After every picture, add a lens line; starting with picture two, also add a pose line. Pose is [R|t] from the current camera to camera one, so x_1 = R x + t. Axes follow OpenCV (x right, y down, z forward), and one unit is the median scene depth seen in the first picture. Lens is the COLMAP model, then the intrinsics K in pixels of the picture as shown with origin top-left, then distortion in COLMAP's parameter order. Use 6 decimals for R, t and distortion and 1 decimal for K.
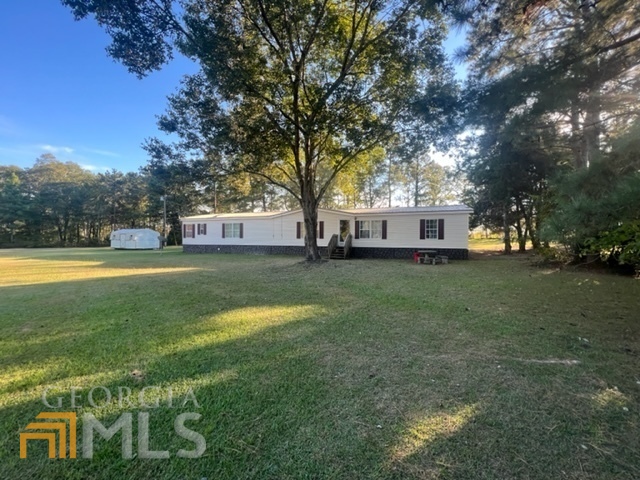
lens RADIAL K [[255.6, 0, 319.5], [0, 255.6, 239.3], [0, 0, 1]] dist [-0.002225, -0.000308]
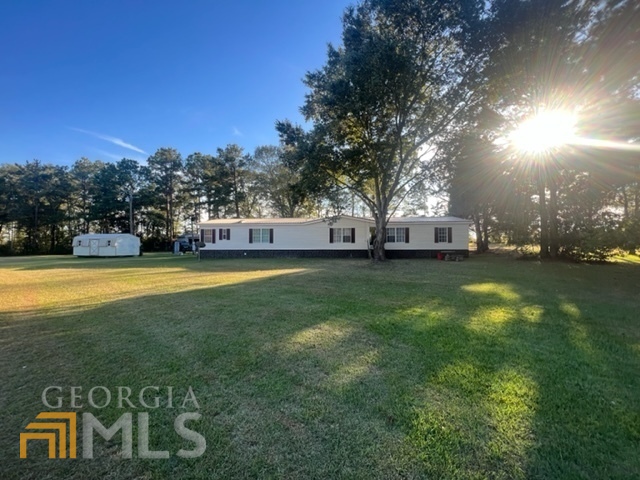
lens RADIAL K [[255.6, 0, 319.5], [0, 255.6, 239.3], [0, 0, 1]] dist [-0.002225, -0.000308]
pose [[0.959843, -0.002529, 0.280526, -0.401498], [0.007759, 0.999816, -0.017536, 0.000209], [-0.280430, 0.019008, 0.959686, -0.060418]]
